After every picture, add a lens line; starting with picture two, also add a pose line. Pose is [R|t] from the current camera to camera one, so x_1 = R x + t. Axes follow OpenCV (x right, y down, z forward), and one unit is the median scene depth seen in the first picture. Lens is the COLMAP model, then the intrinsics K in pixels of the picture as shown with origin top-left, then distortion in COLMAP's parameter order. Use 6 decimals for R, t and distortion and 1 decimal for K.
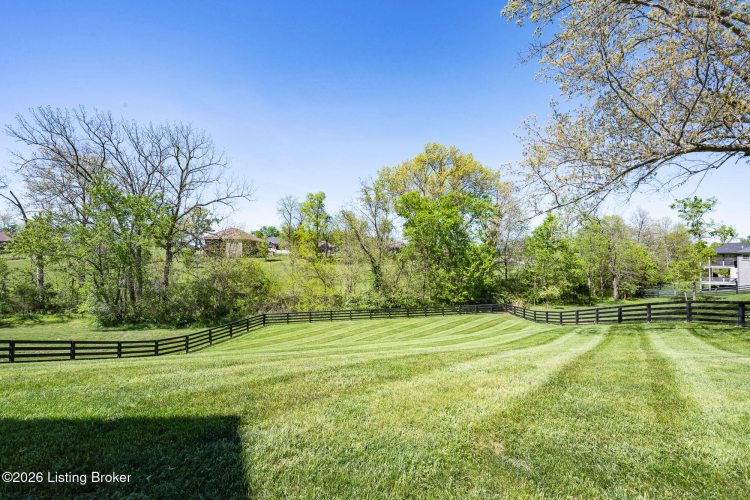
lens RADIAL K [[302.8, 0, 373.0], [0, 302.8, 250.9], [0, 0, 1]] dist [-0.007406, 0.000336]
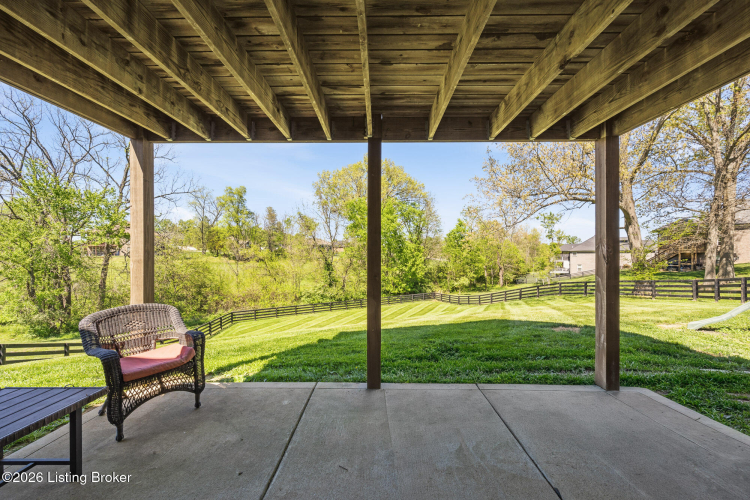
lens RADIAL K [[302.8, 0, 376.2], [0, 302.8, 248.0], [0, 0, 1]] dist [-0.007406, 0.000336]
pose [[0.946412, 0.002215, 0.322953, -0.157986], [-0.003478, 0.999988, 0.003334, -0.009564], [-0.322942, -0.004279, 0.946409, -0.086370]]
